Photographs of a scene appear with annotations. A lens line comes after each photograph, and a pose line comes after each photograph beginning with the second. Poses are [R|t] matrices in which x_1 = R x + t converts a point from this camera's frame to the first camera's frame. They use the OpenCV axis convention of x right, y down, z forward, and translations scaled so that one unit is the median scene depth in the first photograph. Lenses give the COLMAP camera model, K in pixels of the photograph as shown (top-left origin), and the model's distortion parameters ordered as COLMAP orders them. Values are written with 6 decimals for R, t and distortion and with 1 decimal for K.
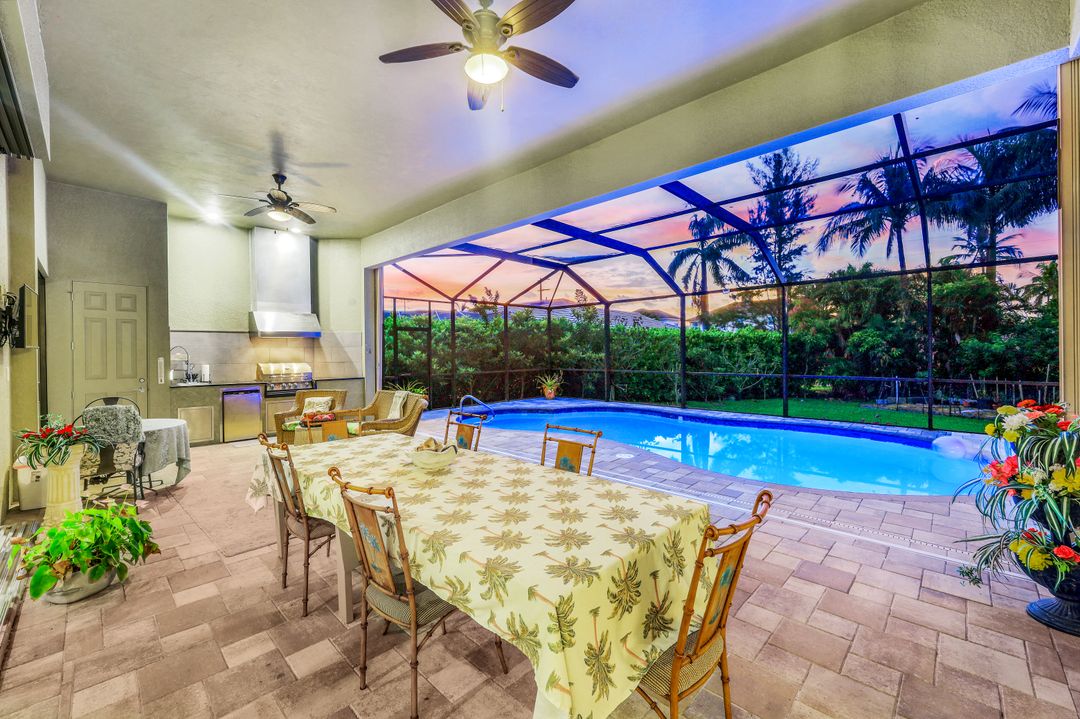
lens RADIAL K [[438.2, 0, 540.7], [0, 438.2, 354.4], [0, 0, 1]] dist [-0.000383, 0.000023]
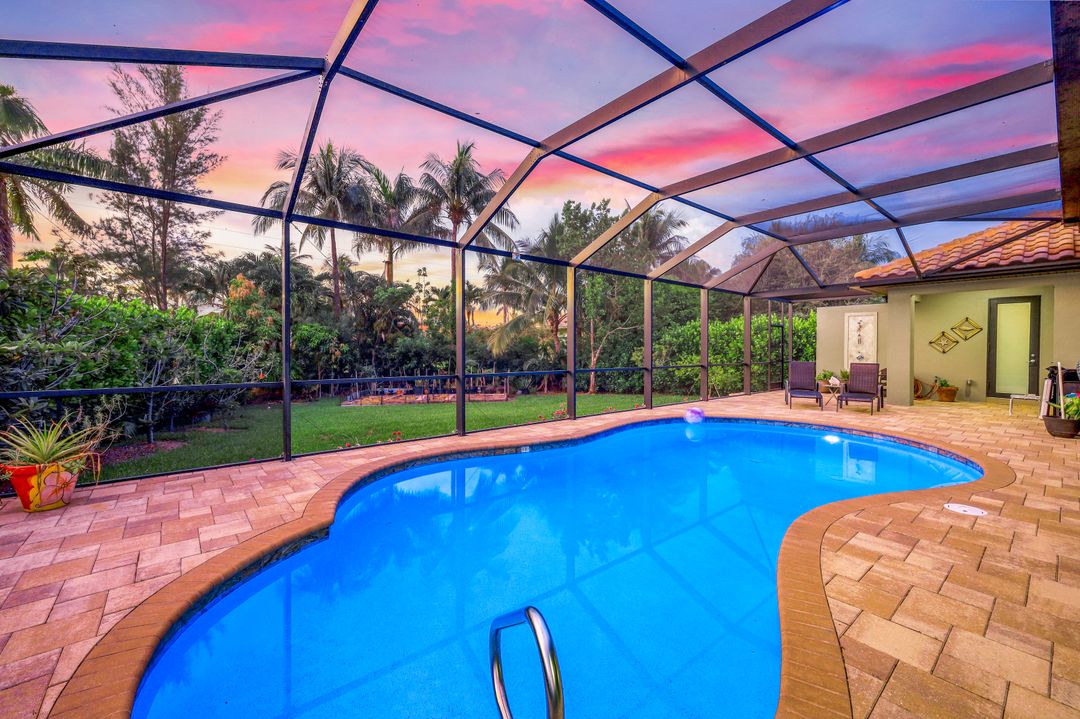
lens RADIAL K [[450.6, 0, 546.6], [0, 450.6, 357.2], [0, 0, 1]] dist [0.000592, 0.000122]
pose [[0.126670, -0.006361, 0.991925, -1.026404], [-0.010499, 0.999915, 0.007753, 0.021779], [-0.991889, -0.011397, 0.126593, 2.297504]]
